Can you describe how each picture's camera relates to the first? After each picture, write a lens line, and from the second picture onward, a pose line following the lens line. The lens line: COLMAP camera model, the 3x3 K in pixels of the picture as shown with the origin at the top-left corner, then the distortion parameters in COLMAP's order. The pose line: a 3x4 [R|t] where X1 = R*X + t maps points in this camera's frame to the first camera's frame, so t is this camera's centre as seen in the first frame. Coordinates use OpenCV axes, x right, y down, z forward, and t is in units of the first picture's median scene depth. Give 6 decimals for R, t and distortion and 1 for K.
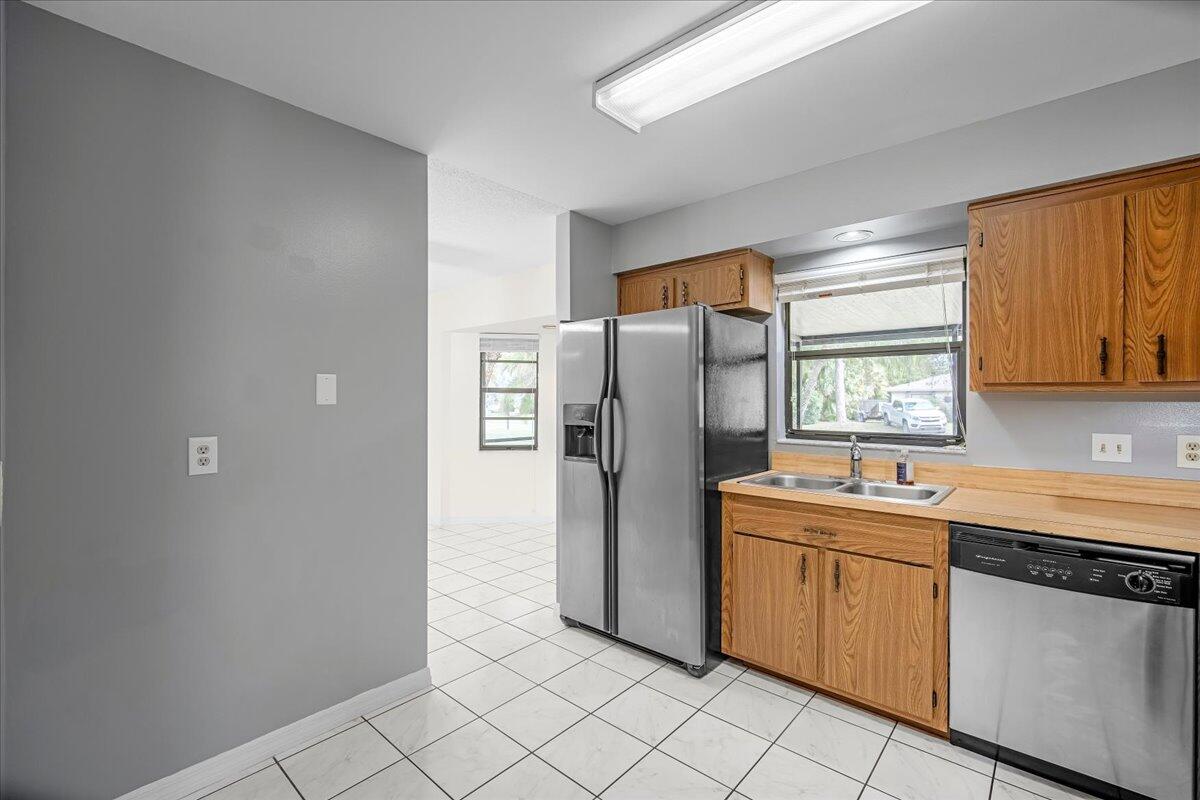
lens RADIAL K [[526.2, 0, 606.6], [0, 526.2, 403.8], [0, 0, 1]] dist [-0.010006, 0.002693]
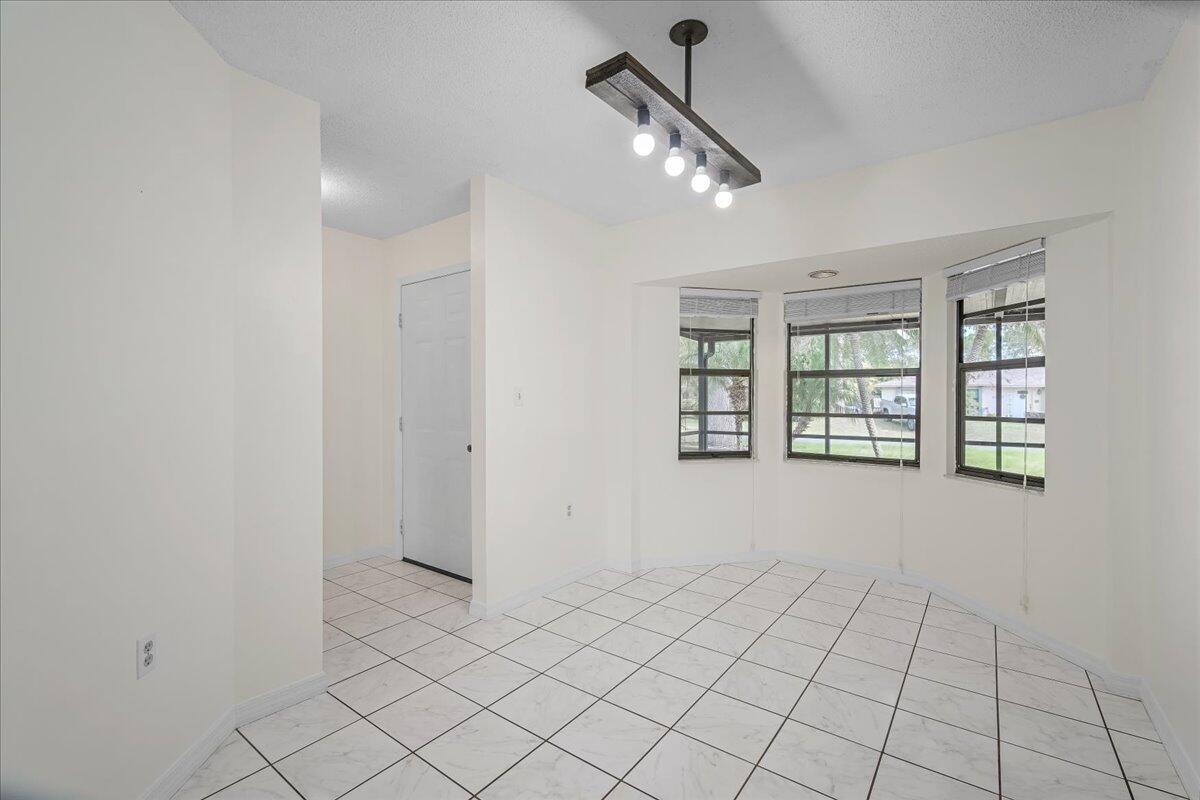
lens RADIAL K [[526.2, 0, 607.7], [0, 526.2, 398.5], [0, 0, 1]] dist [-0.010006, 0.002693]
pose [[0.996461, -0.009566, 0.083505, -0.684077], [0.009738, 0.999951, -0.001655, 0.015093], [-0.083486, 0.002462, 0.996506, 0.569365]]
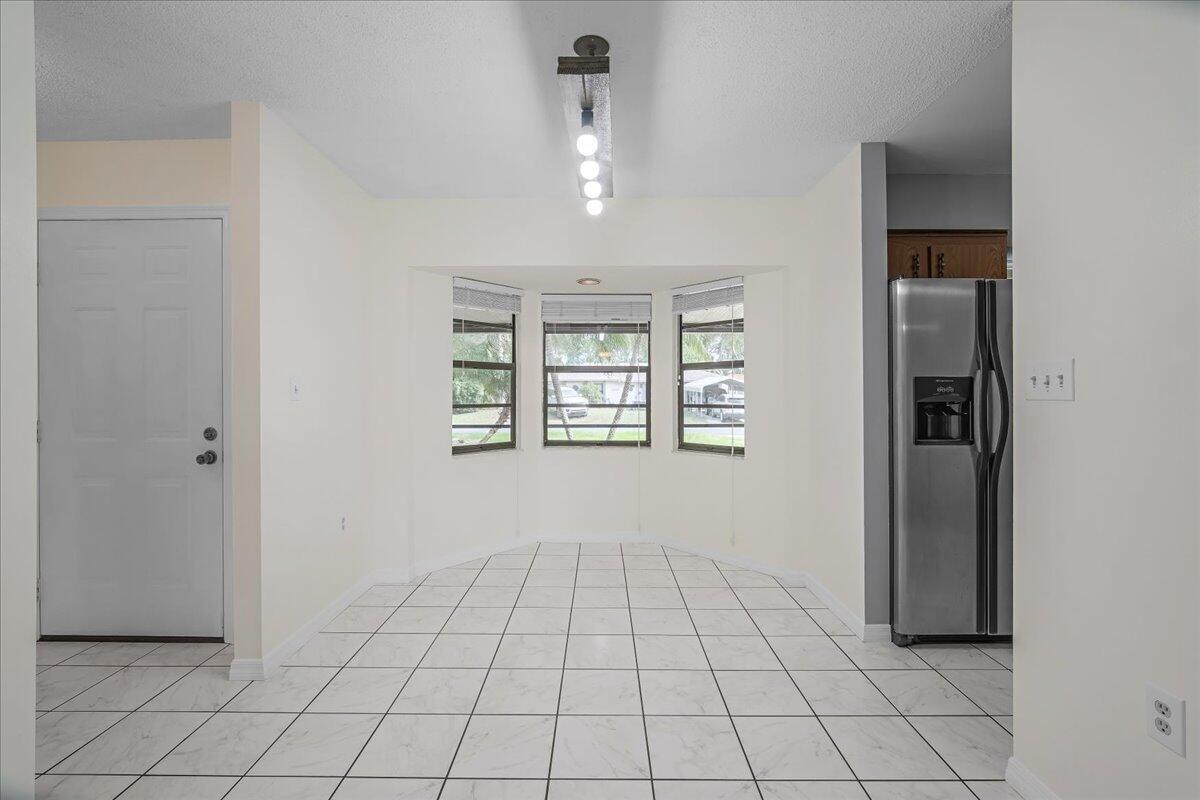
lens RADIAL K [[526.2, 0, 600.9], [0, 526.2, 387.9], [0, 0, 1]] dist [-0.010006, 0.002693]
pose [[0.750361, -0.007252, 0.660988, -0.935592], [0.010321, 0.999946, -0.000745, 0.011425], [-0.660947, 0.007380, 0.750396, 0.667734]]
